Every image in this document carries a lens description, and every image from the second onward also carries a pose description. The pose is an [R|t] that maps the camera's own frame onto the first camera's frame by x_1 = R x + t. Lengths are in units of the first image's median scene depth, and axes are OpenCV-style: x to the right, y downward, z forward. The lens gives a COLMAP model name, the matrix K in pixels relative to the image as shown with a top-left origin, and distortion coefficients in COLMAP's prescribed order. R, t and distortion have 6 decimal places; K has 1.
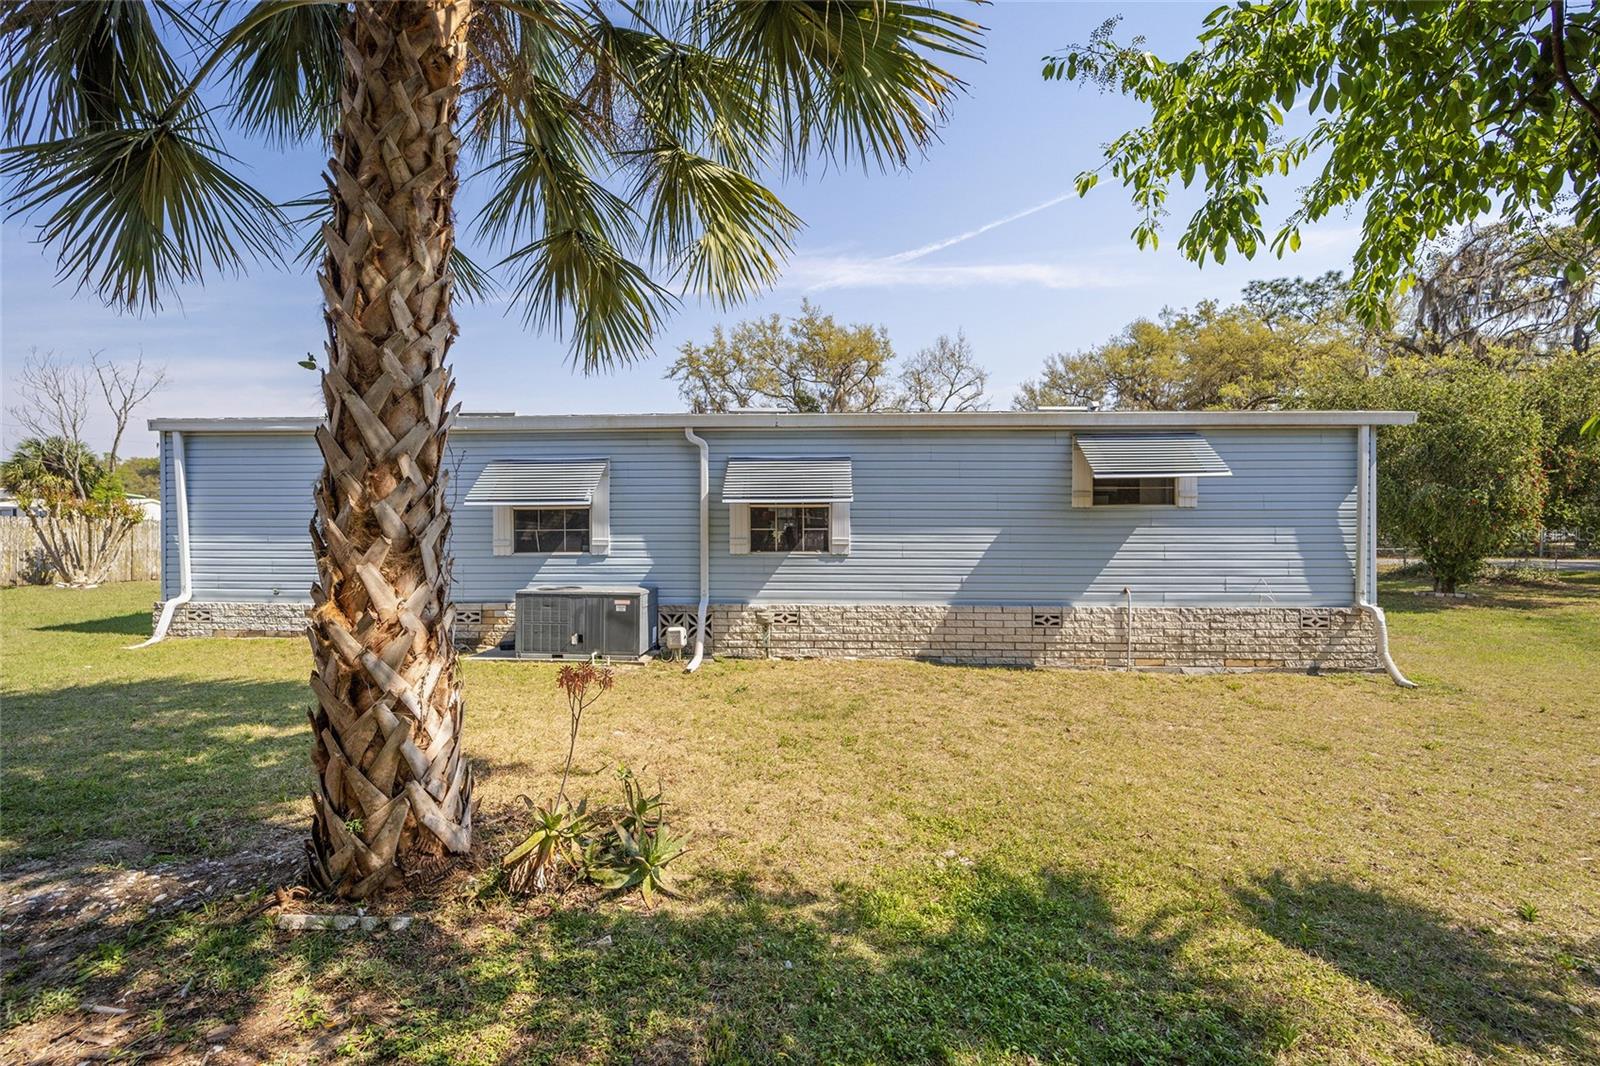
lens RADIAL K [[655.6, 0, 799.1], [0, 655.6, 538.5], [0, 0, 1]] dist [-0.016610, 0.000557]
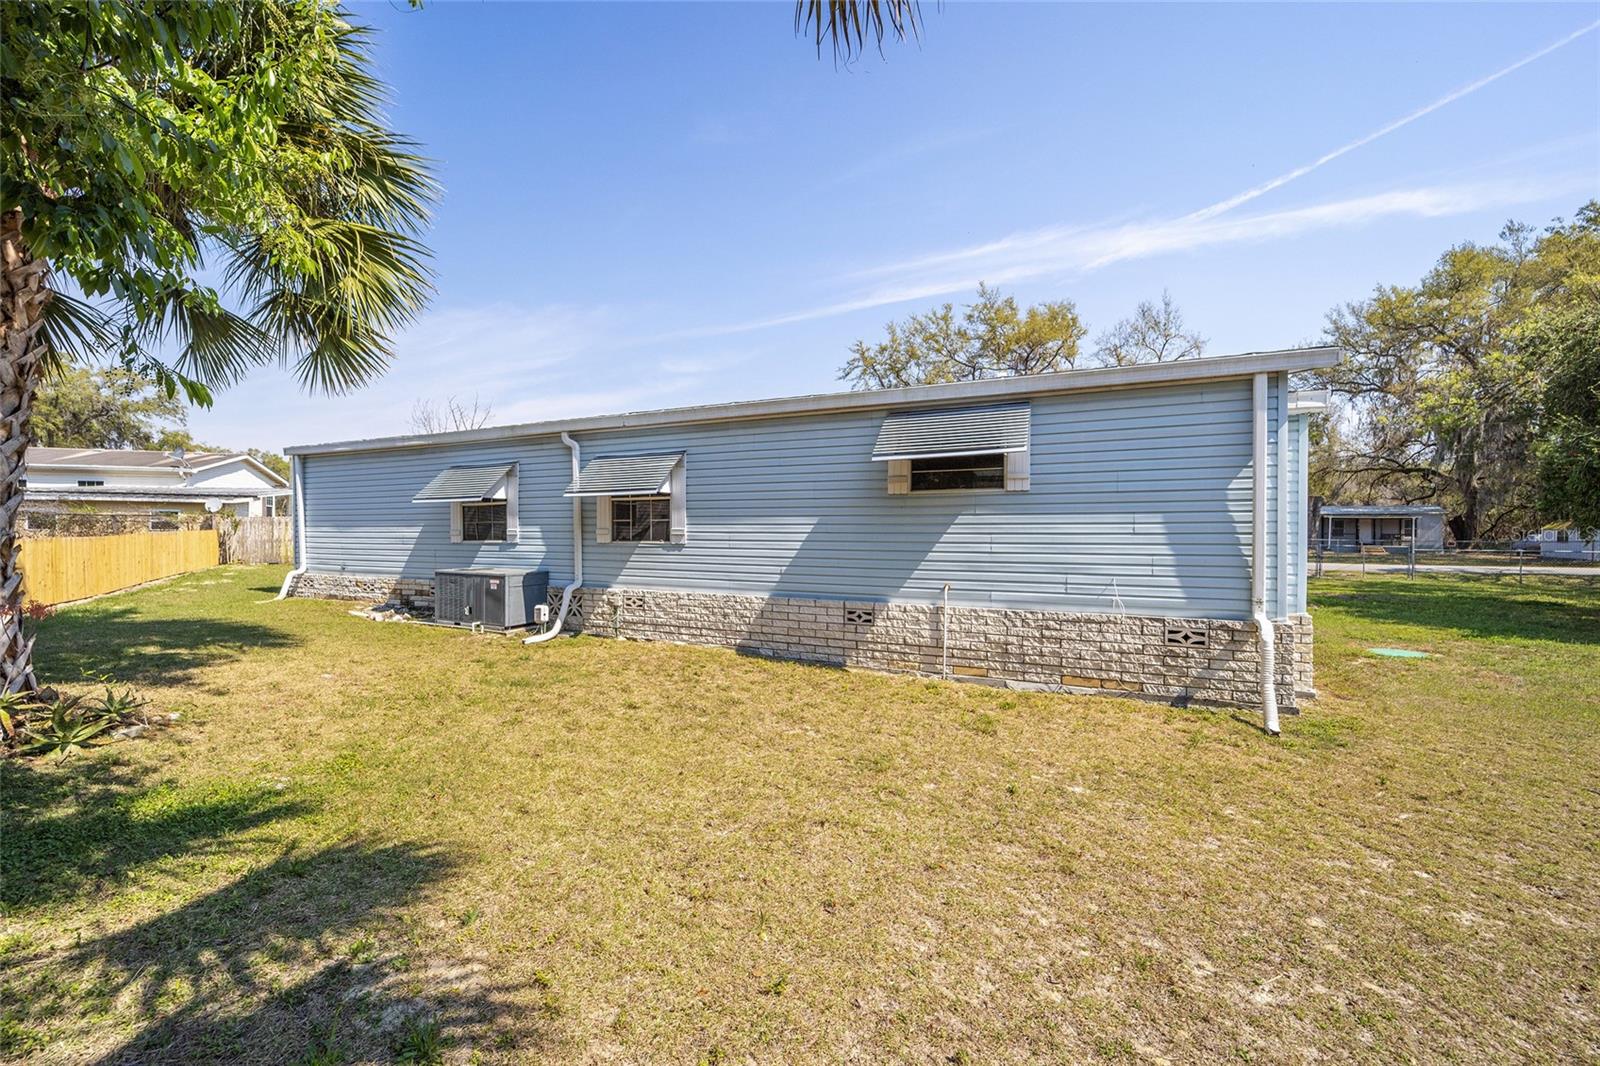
lens RADIAL K [[655.6, 0, 801.8], [0, 655.6, 532.6], [0, 0, 1]] dist [-0.016610, 0.000557]
pose [[0.919364, 0.001153, -0.393405, 0.666190], [-0.003524, 0.999980, -0.005305, 0.011250], [0.393391, 0.006264, 0.919350, 0.114756]]
